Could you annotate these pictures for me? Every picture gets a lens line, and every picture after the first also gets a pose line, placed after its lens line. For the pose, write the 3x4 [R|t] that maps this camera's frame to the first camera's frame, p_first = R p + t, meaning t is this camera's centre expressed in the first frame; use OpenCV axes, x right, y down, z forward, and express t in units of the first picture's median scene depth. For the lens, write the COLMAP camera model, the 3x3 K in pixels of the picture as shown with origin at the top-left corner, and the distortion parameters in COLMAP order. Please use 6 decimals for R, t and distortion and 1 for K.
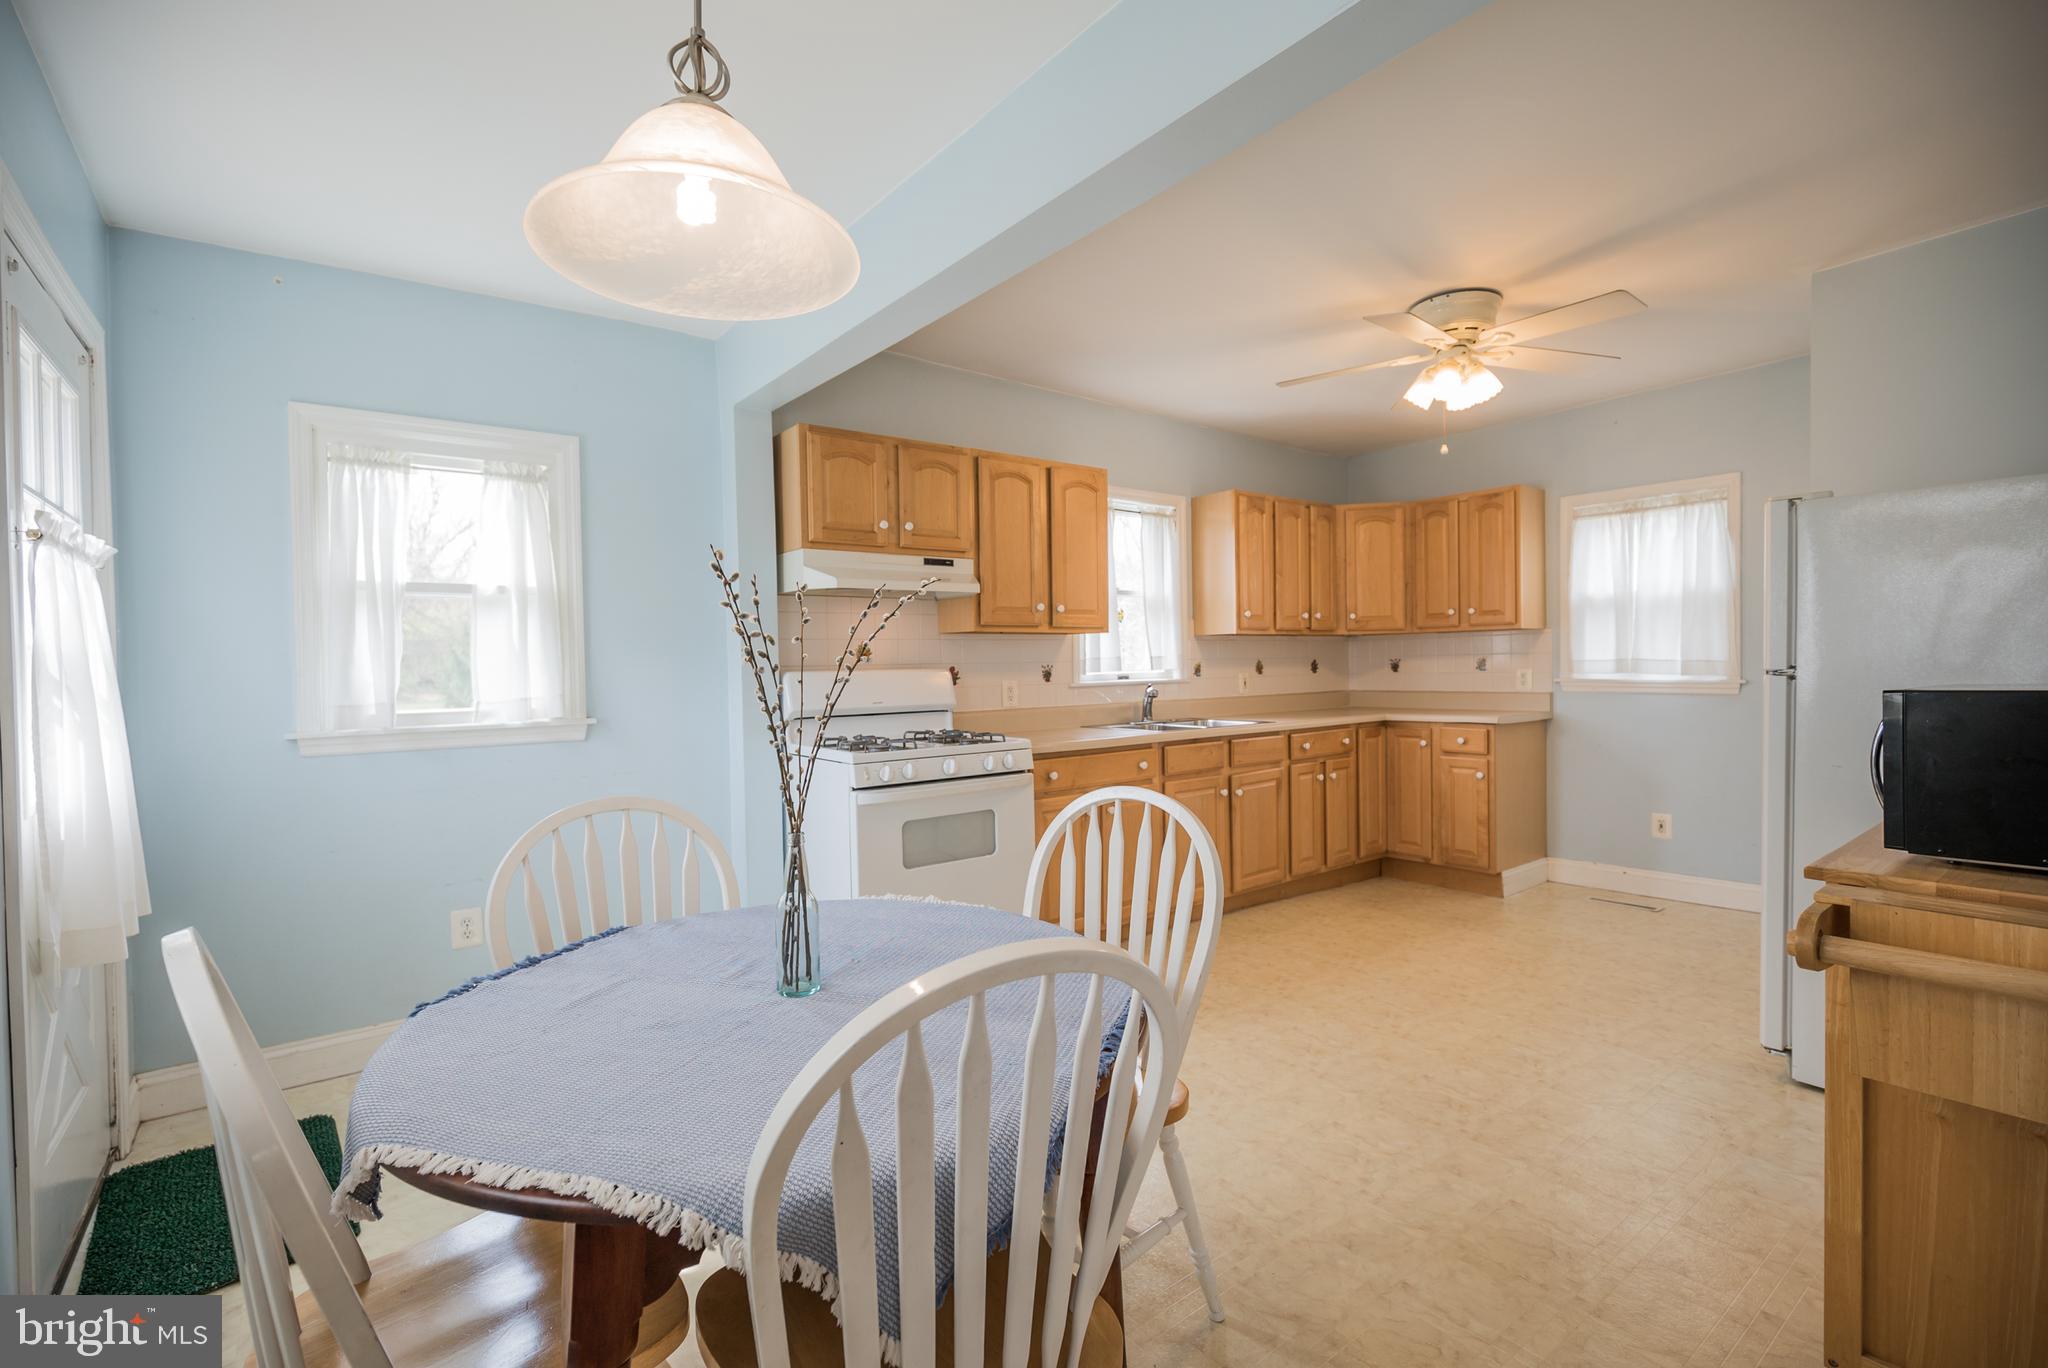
lens RADIAL K [[918.8, 0, 1019.8], [0, 918.8, 680.6], [0, 0, 1]] dist [-0.001260, -0.000666]
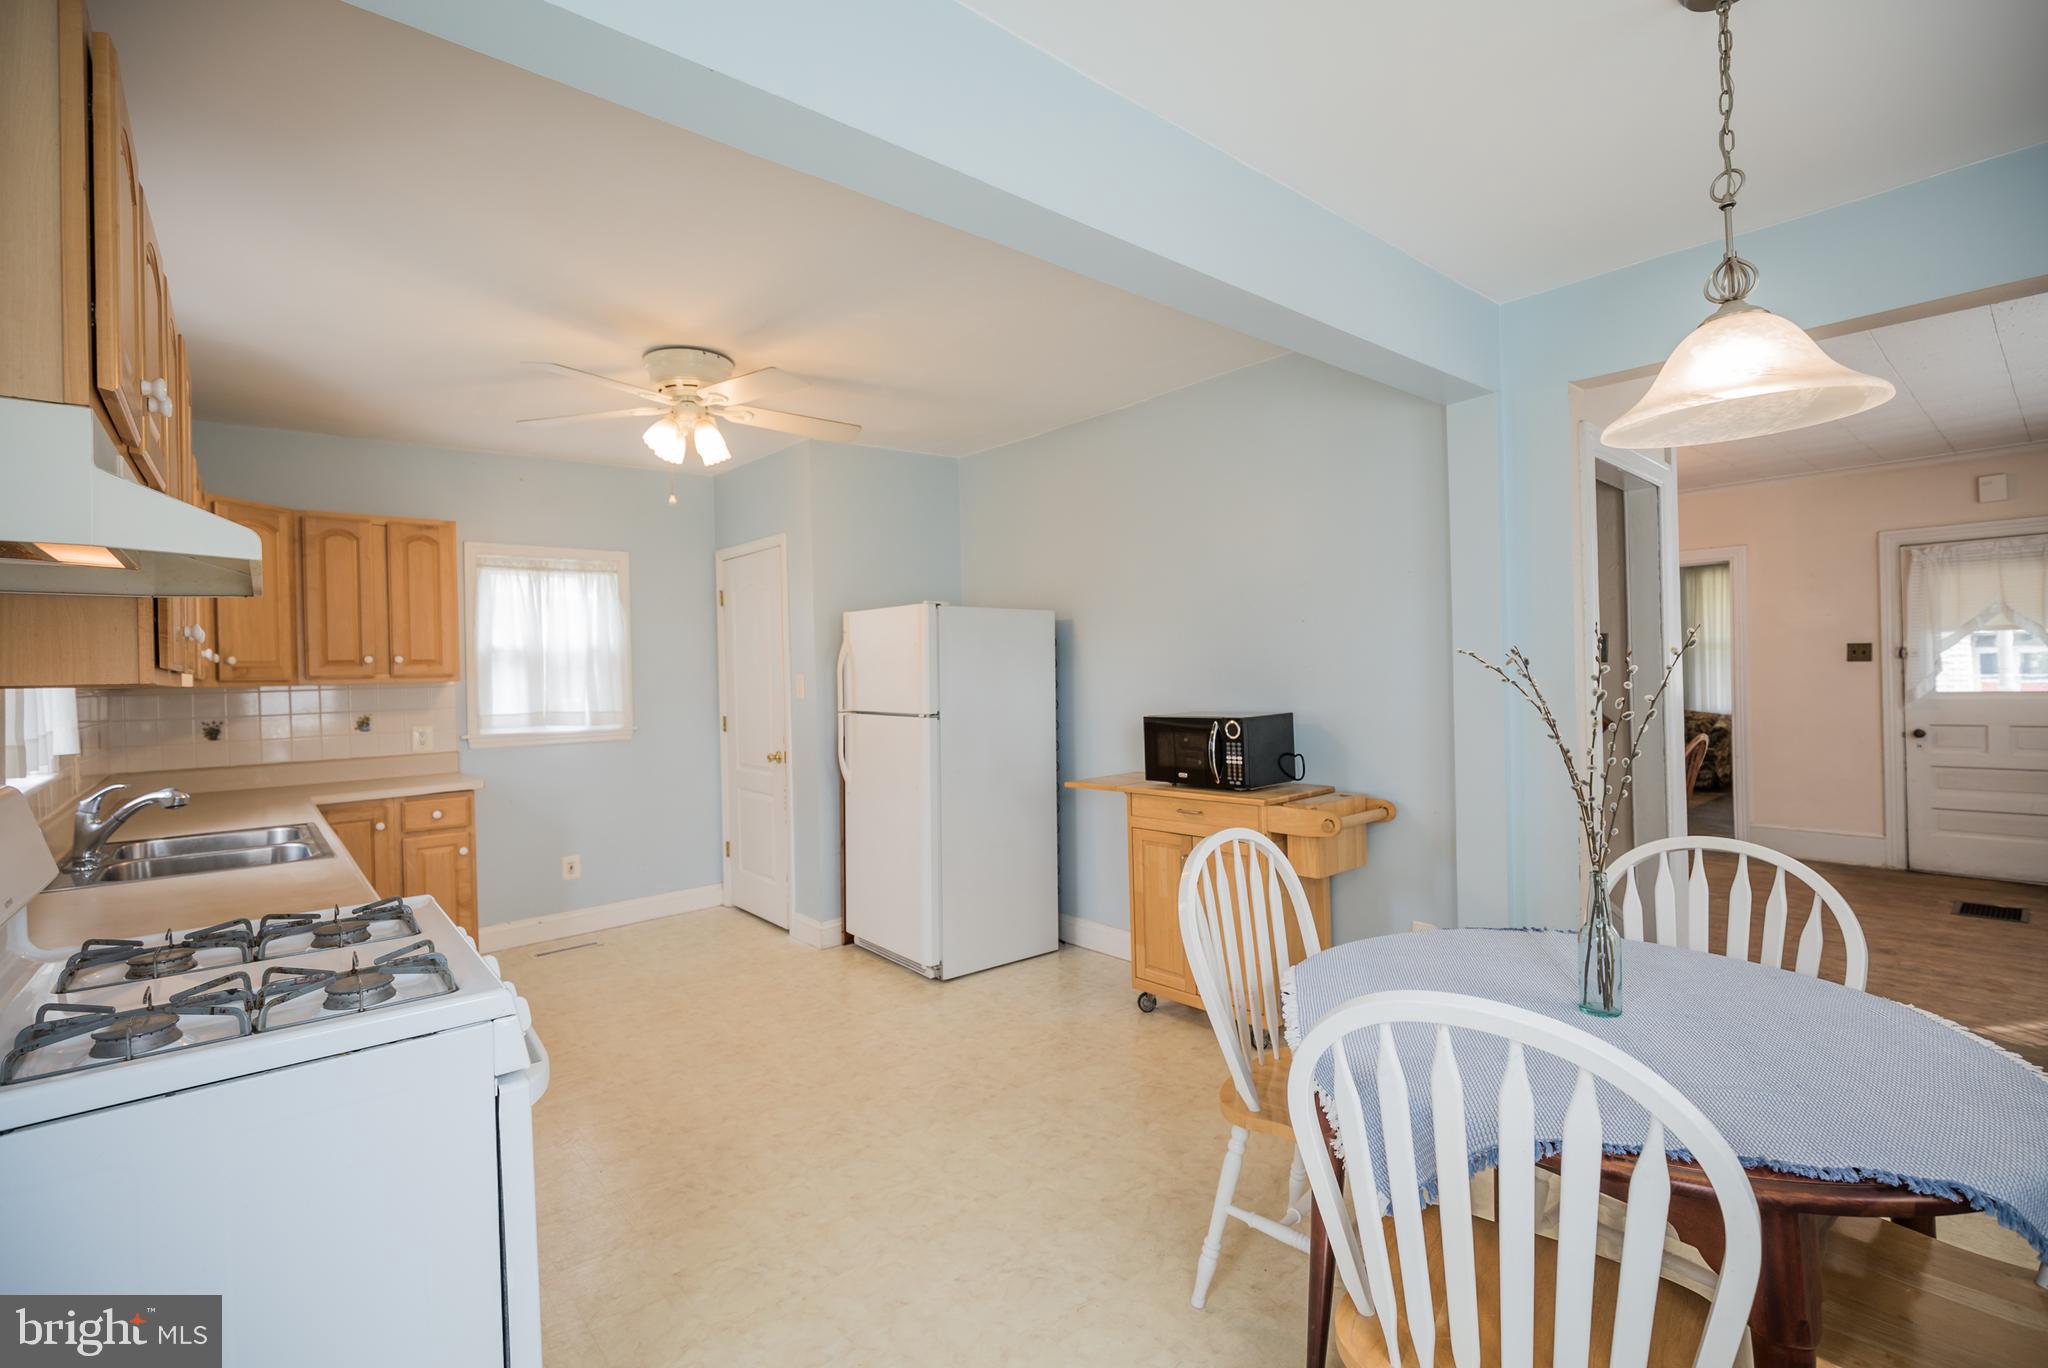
lens RADIAL K [[918.8, 0, 1026.0], [0, 918.8, 676.3], [0, 0, 1]] dist [-0.001260, -0.000666]
pose [[-0.053617, 0.012721, 0.998481, -0.408764], [0.045378, 0.998917, -0.010290, -0.029614], [-0.997530, 0.044757, -0.054136, 0.534745]]
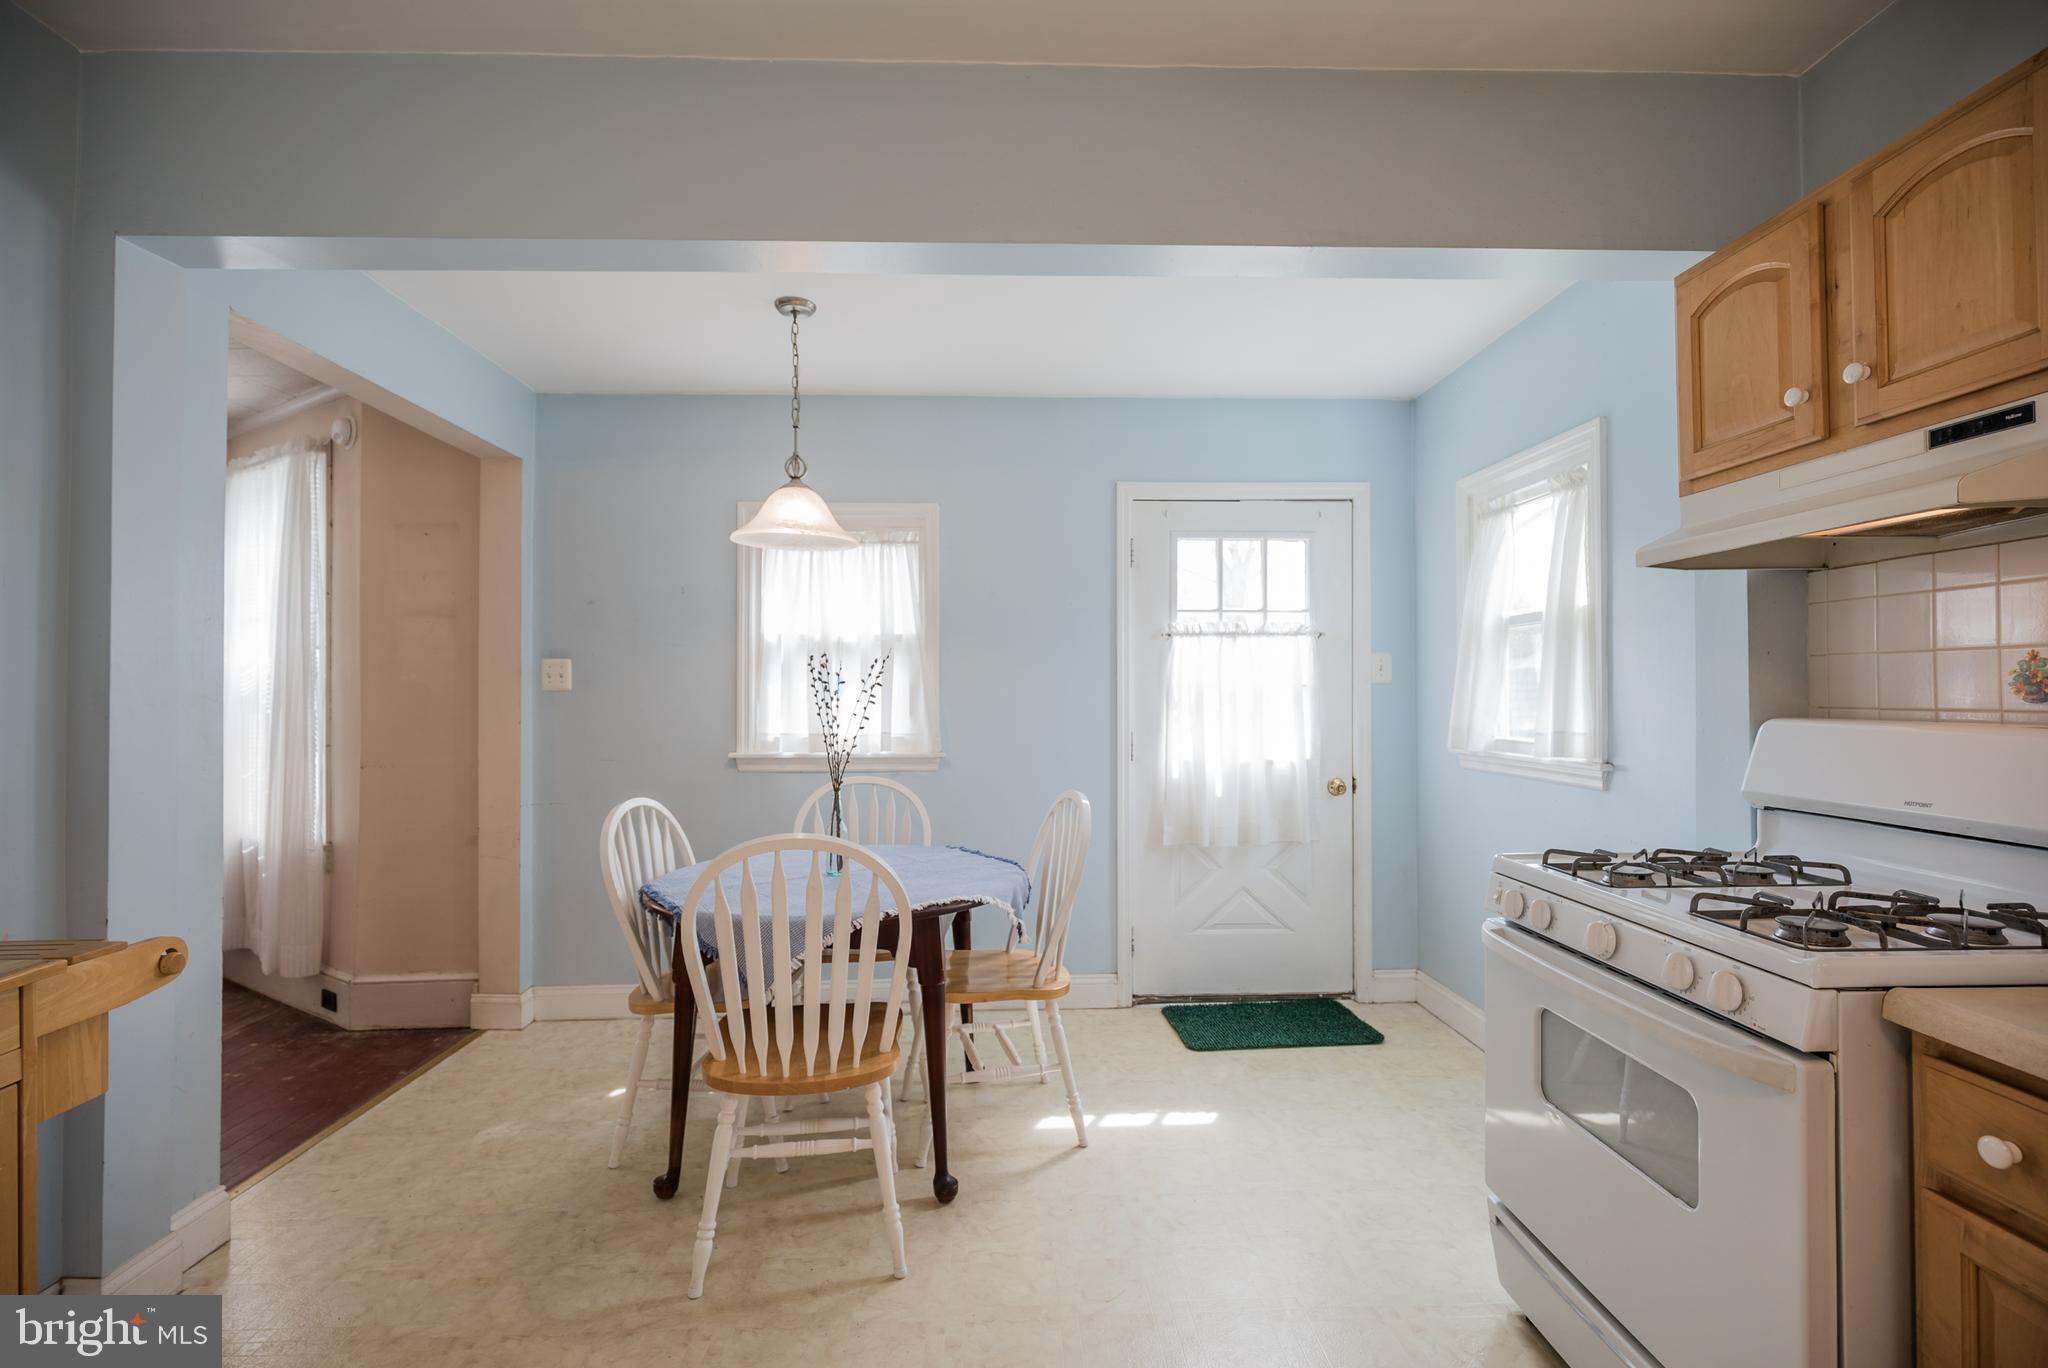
lens RADIAL K [[918.8, 0, 1024.9], [0, 918.8, 678.8], [0, 0, 1]] dist [-0.001260, -0.000666]
pose [[-0.579947, 0.007870, -0.814616, 0.337209], [-0.002354, 0.999933, 0.011336, -0.029320], [0.814651, 0.008492, -0.579890, 0.746985]]
